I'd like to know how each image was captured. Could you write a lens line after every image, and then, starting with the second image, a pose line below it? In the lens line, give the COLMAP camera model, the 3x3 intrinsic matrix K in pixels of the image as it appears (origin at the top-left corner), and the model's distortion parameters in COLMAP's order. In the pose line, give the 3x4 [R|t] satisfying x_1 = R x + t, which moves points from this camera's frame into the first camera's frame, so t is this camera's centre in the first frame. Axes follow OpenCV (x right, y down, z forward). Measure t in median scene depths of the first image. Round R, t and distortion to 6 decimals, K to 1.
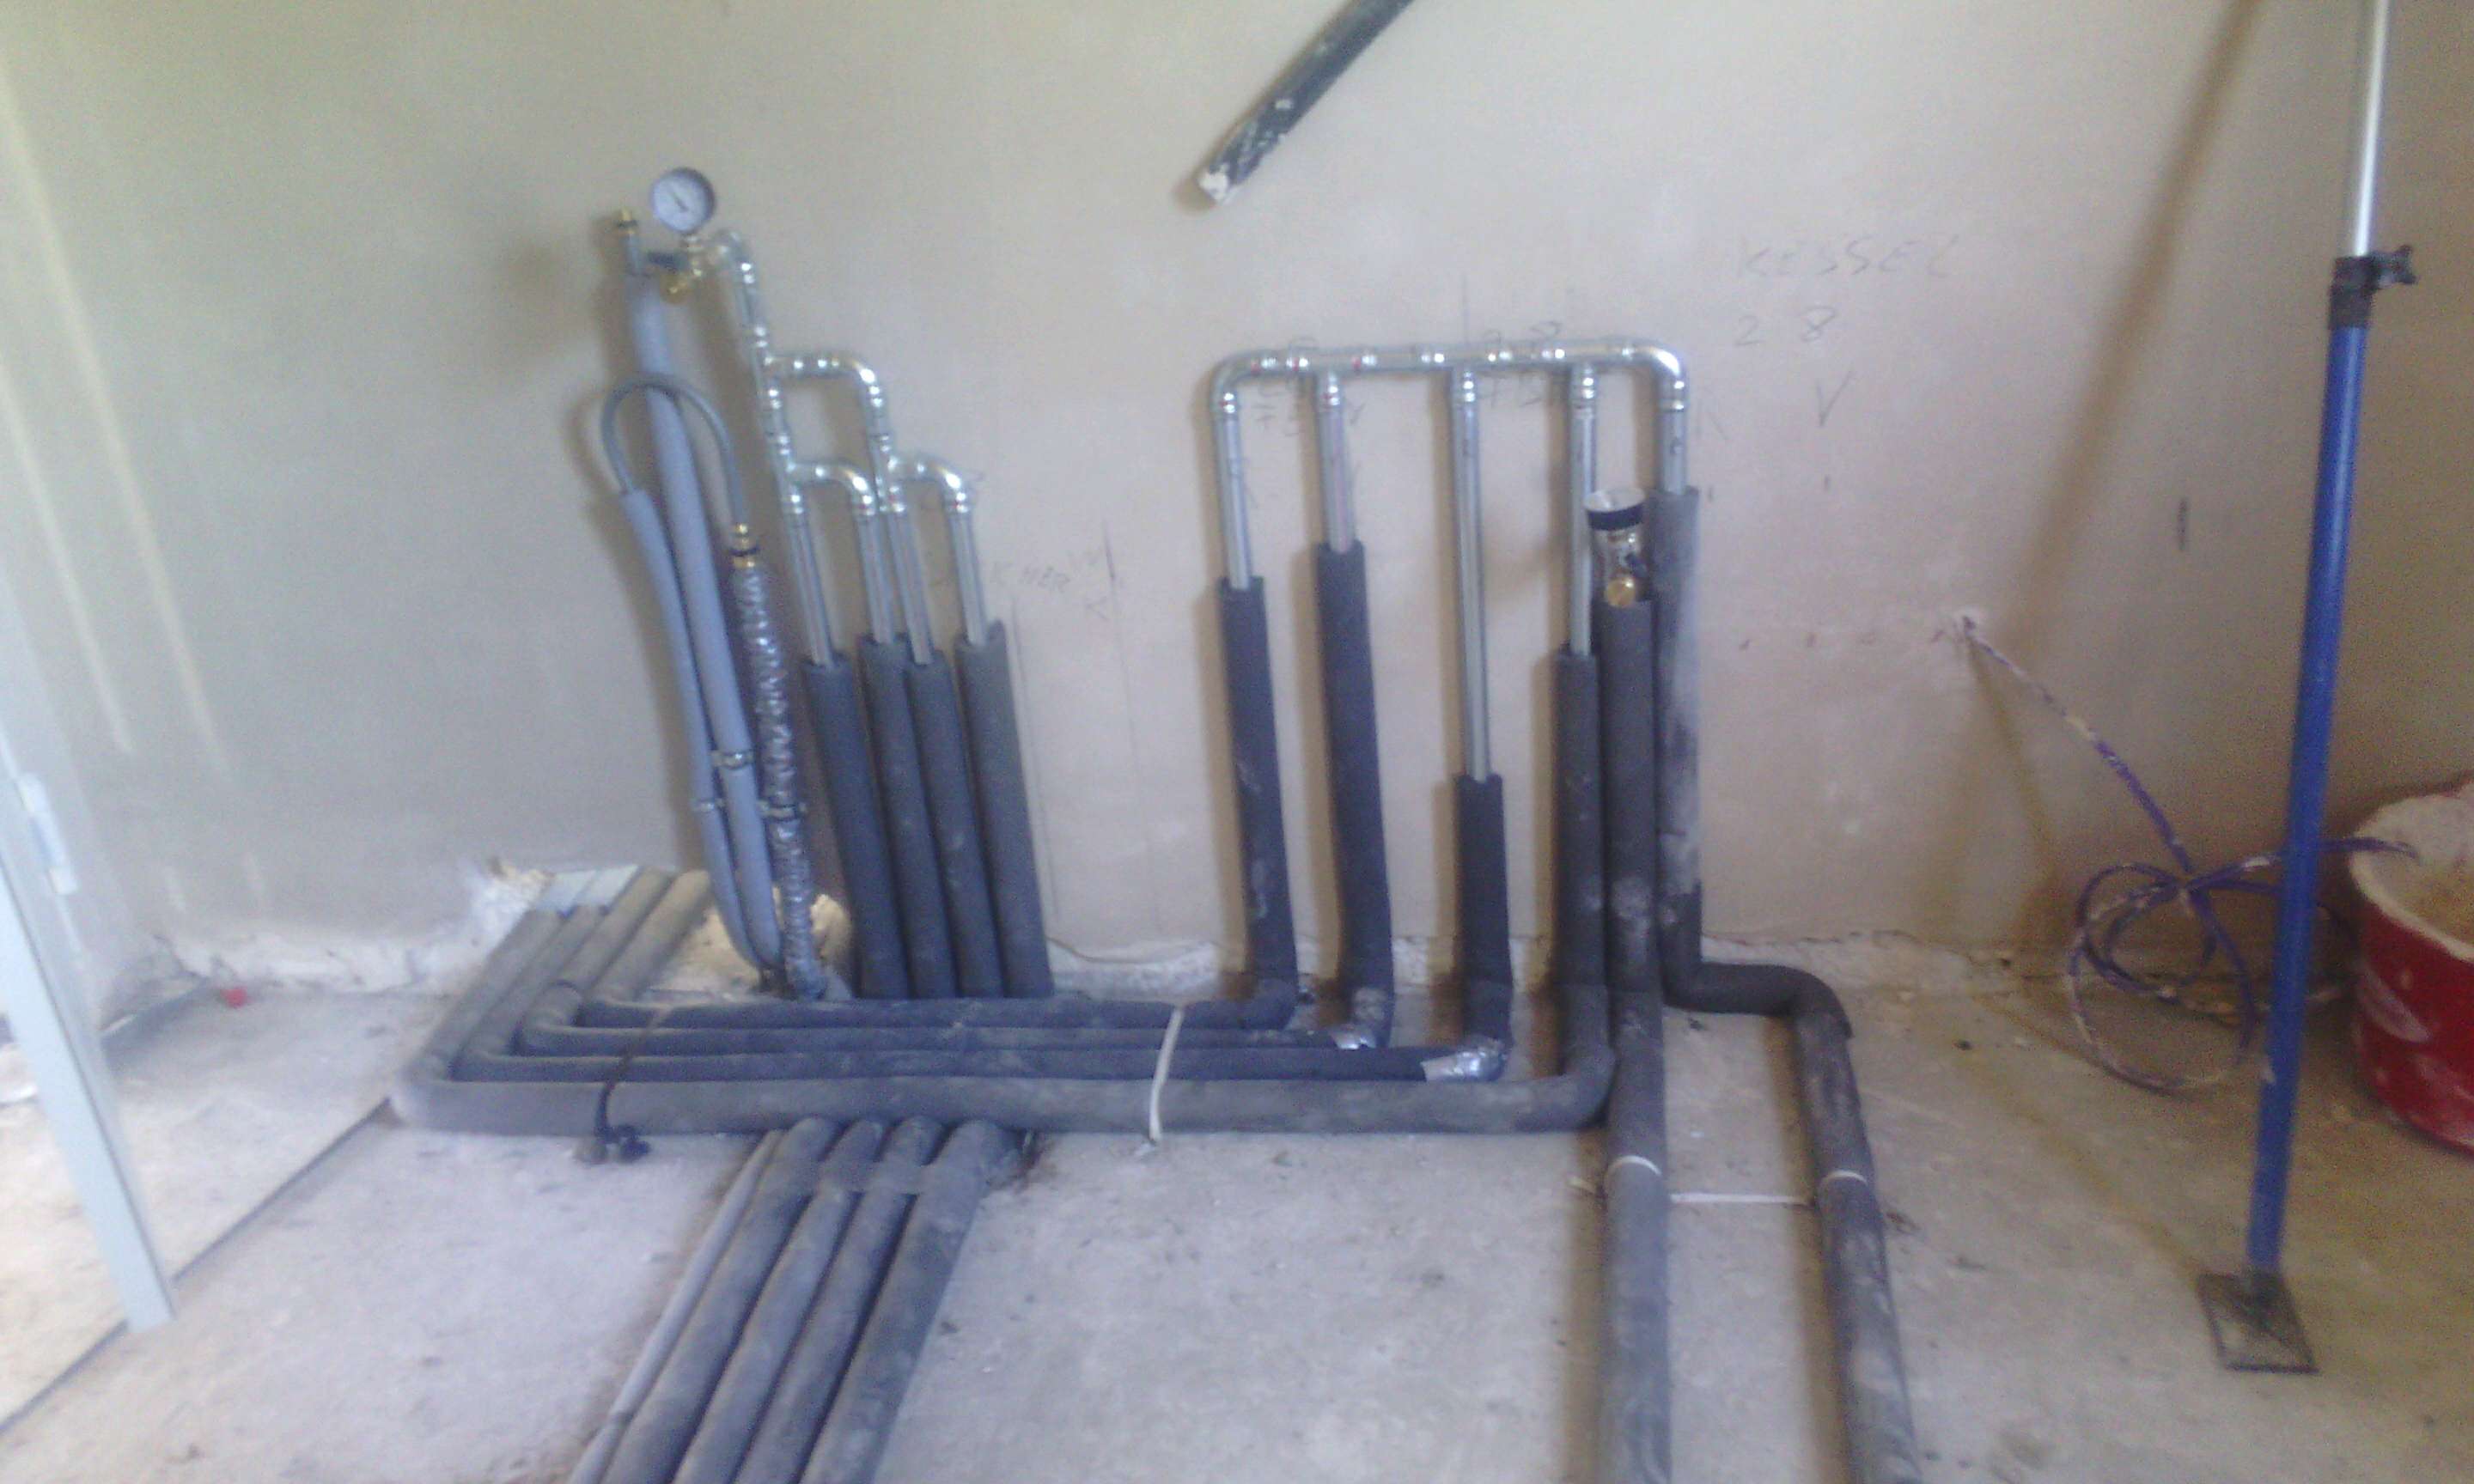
lens RADIAL K [[2140.0, 0, 1243.0], [0, 2140.0, 879.4], [0, 0, 1]] dist [-0.141598, 0.182205]
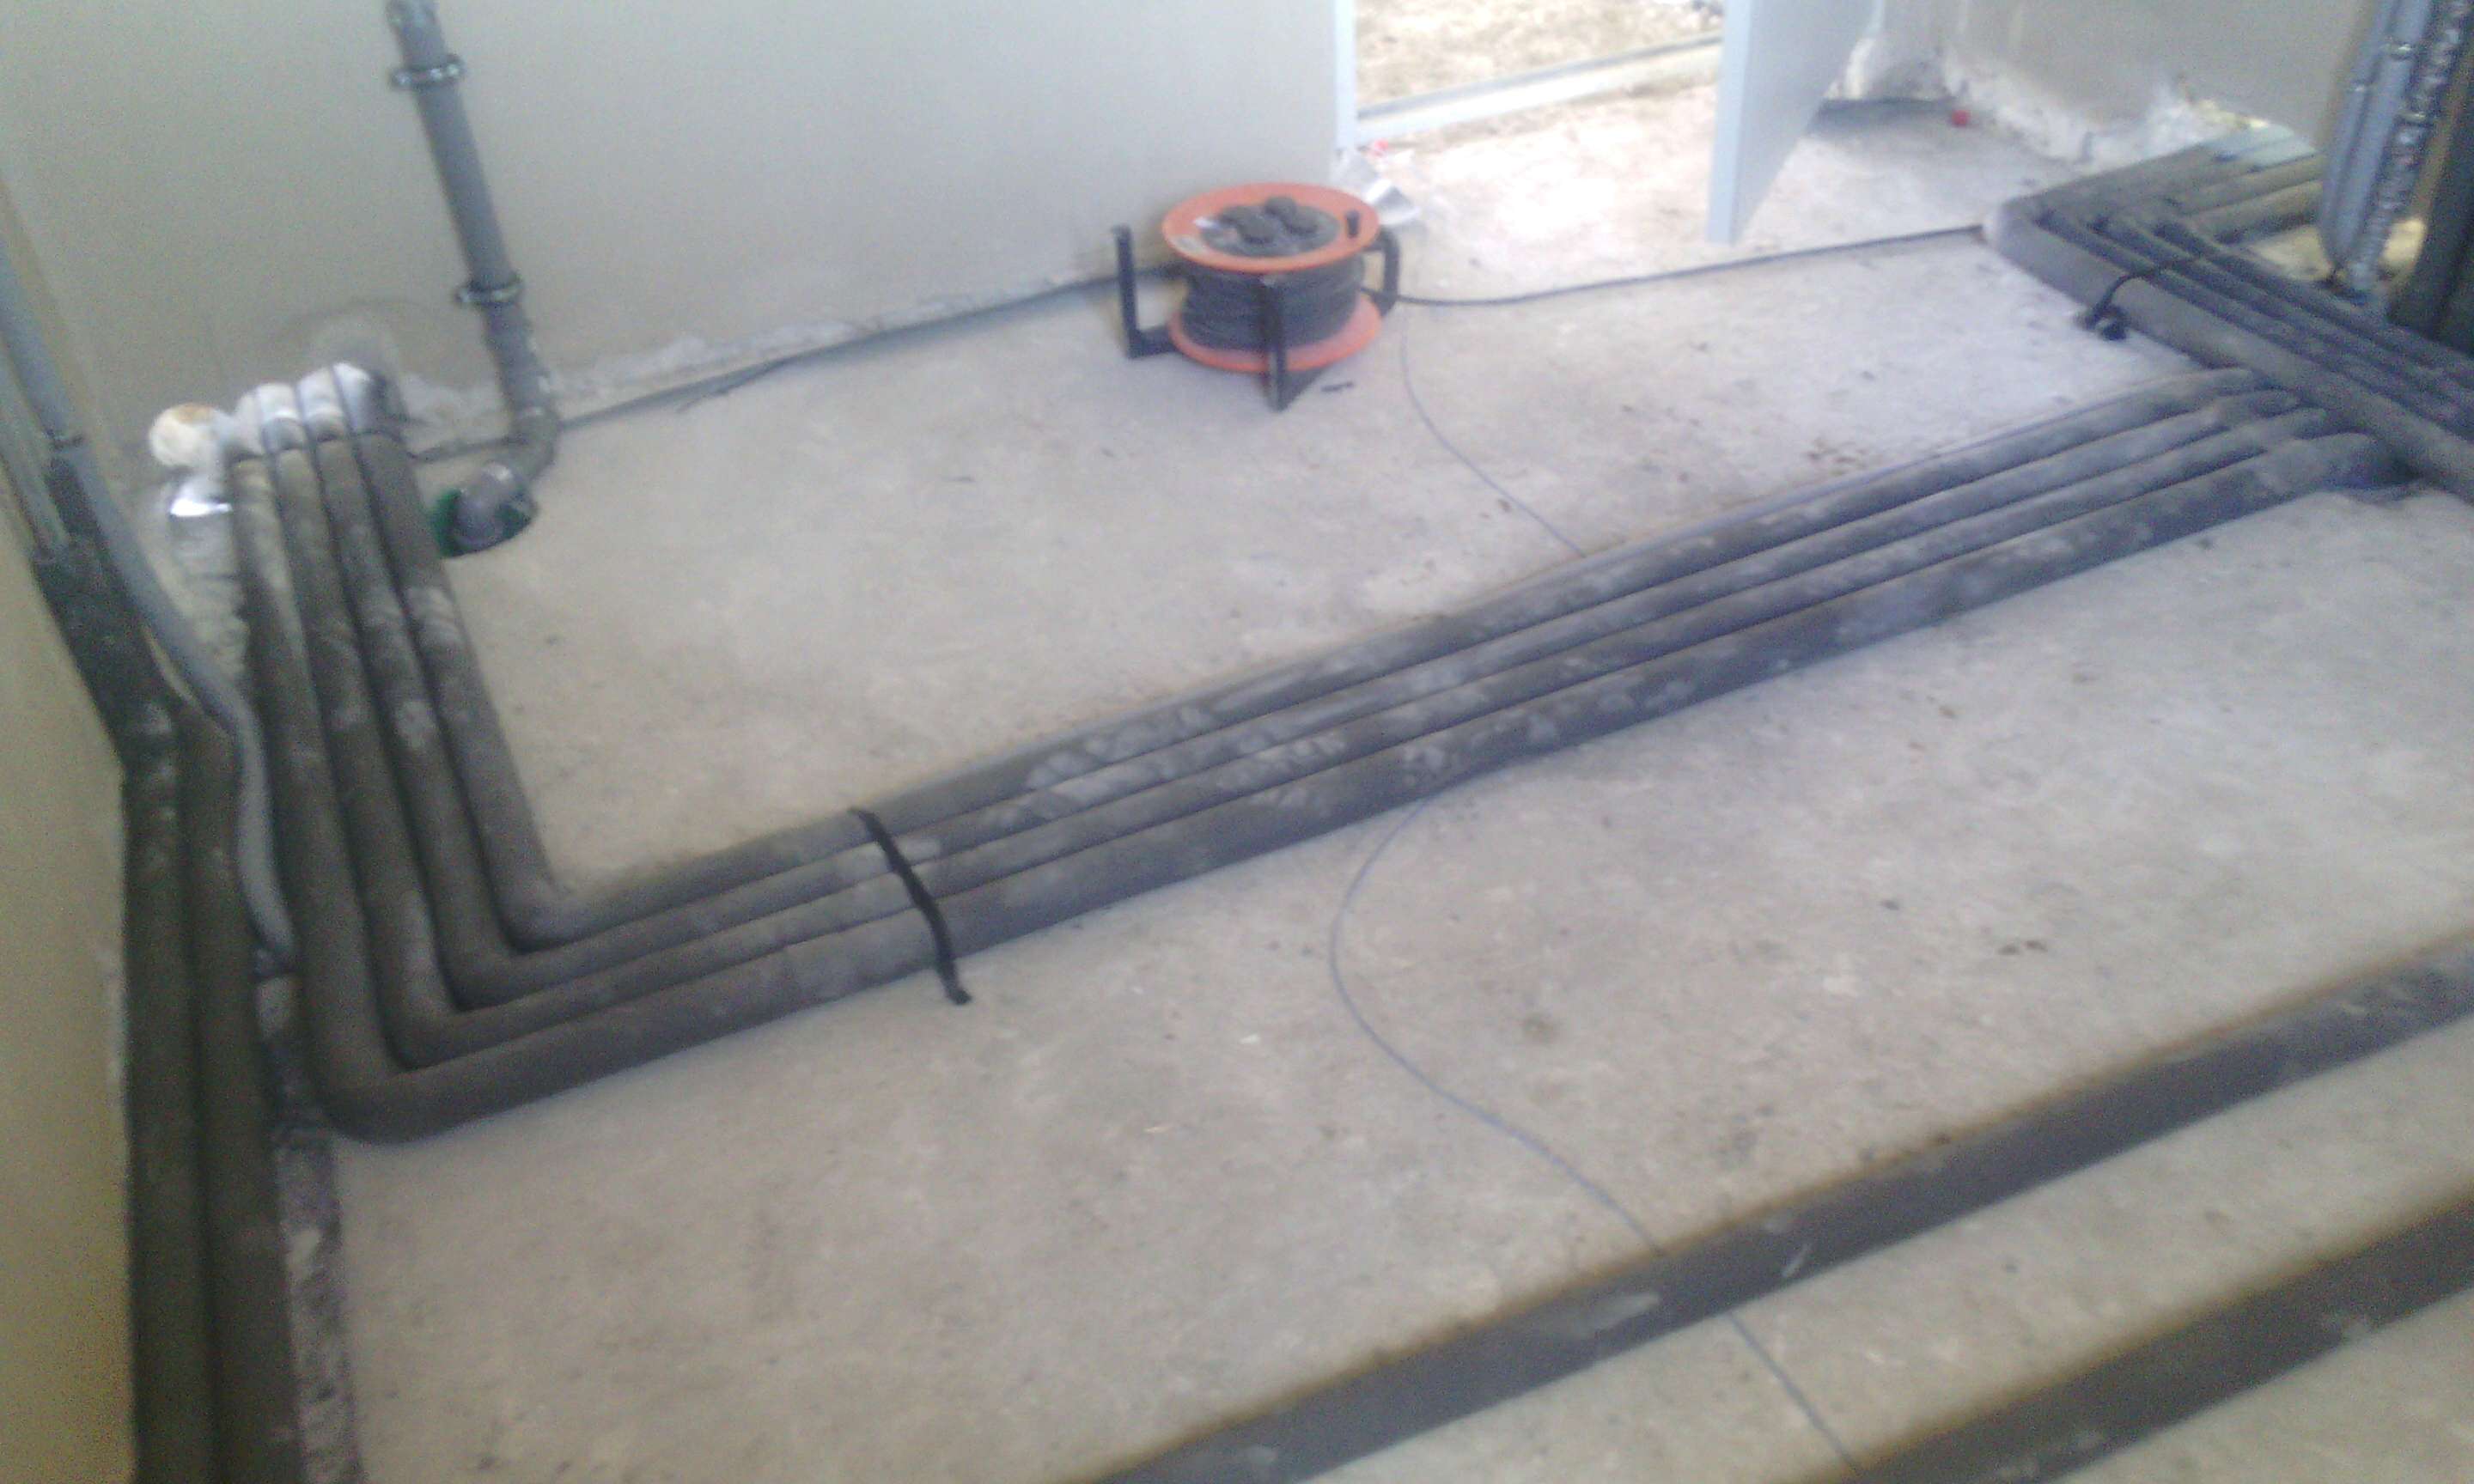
lens RADIAL K [[2140.0, 0, 1243.0], [0, 2140.0, 879.4], [0, 0, 1]] dist [-0.141598, 0.182205]
pose [[0.546045, 0.583847, -0.600798, 0.324989], [-0.385288, 0.811824, 0.438743, 0.048469], [0.743901, -0.008093, 0.668241, -0.159367]]
